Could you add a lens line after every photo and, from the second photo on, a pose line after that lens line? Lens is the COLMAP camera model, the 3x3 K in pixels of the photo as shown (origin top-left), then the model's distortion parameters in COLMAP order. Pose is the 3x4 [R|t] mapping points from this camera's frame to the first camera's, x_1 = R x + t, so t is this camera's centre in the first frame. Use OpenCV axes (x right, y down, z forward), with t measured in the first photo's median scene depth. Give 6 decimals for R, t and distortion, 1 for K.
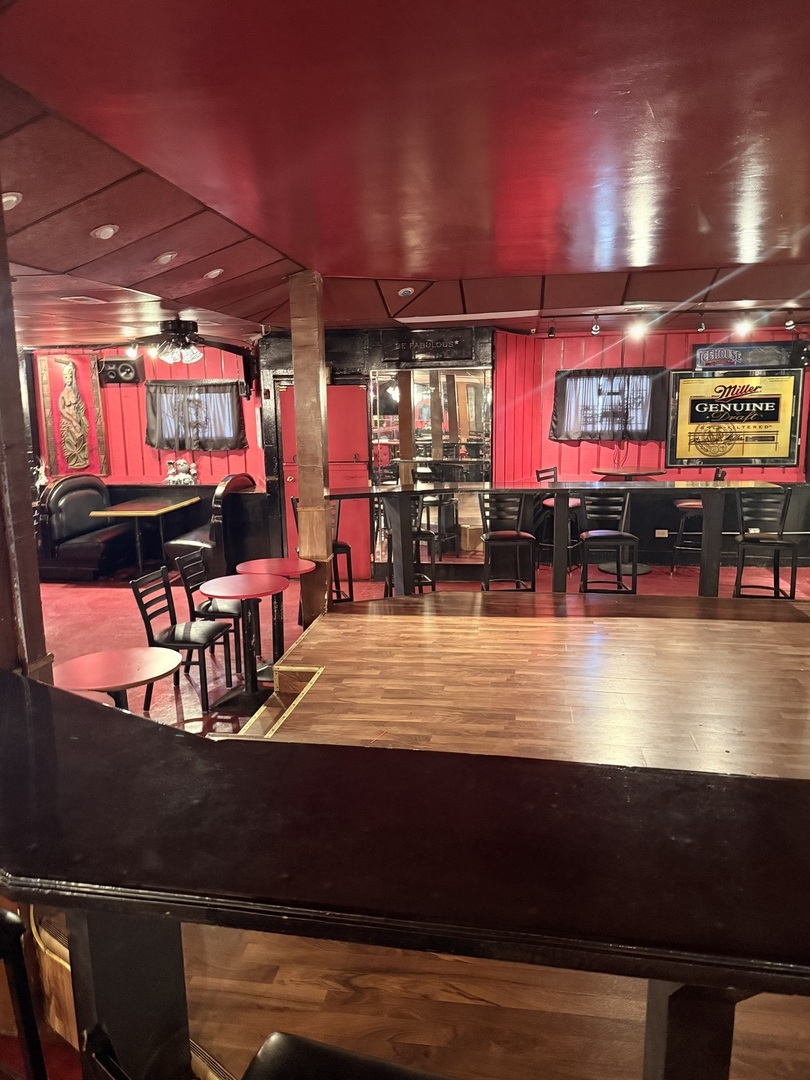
lens RADIAL K [[748.0, 0, 405.0], [0, 748.0, 540.0], [0, 0, 1]] dist [0.047867, -0.000817]
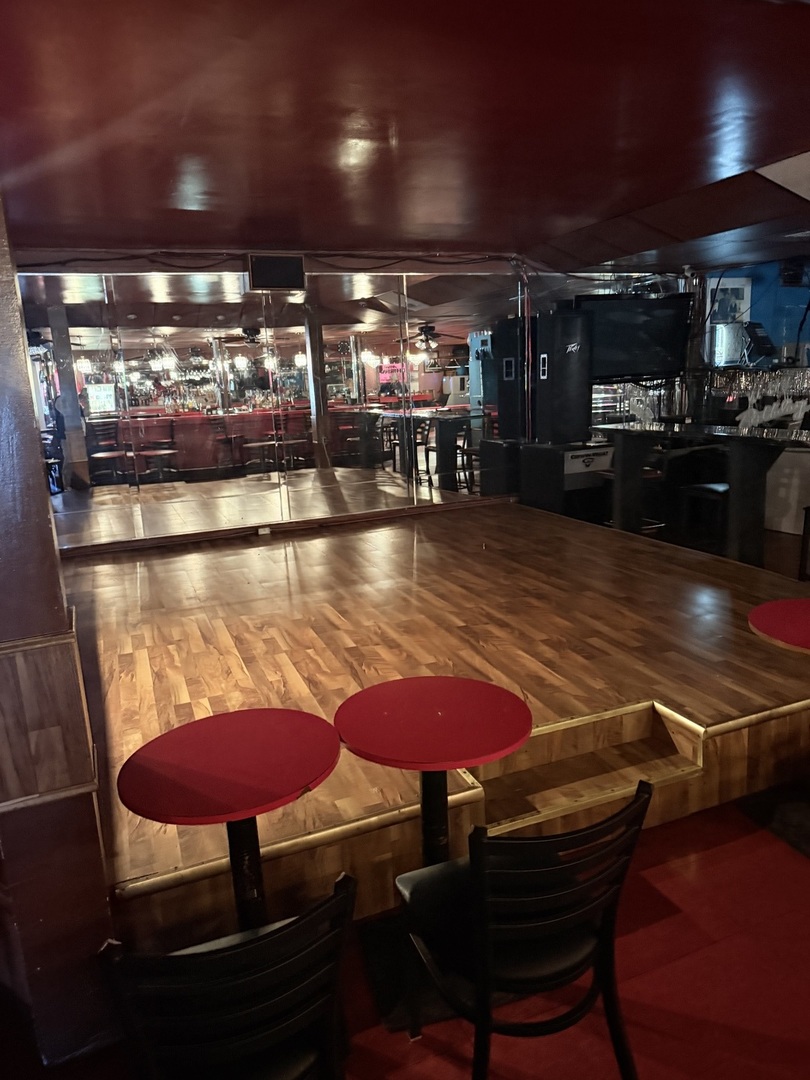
lens RADIAL K [[748.0, 0, 405.0], [0, 748.0, 540.0], [0, 0, 1]] dist [0.047867, -0.000817]
pose [[-0.503006, -0.146317, 0.851808, -0.468937], [0.215189, 0.933327, 0.287392, -0.139370], [-0.837066, 0.327859, -0.437984, 0.967171]]
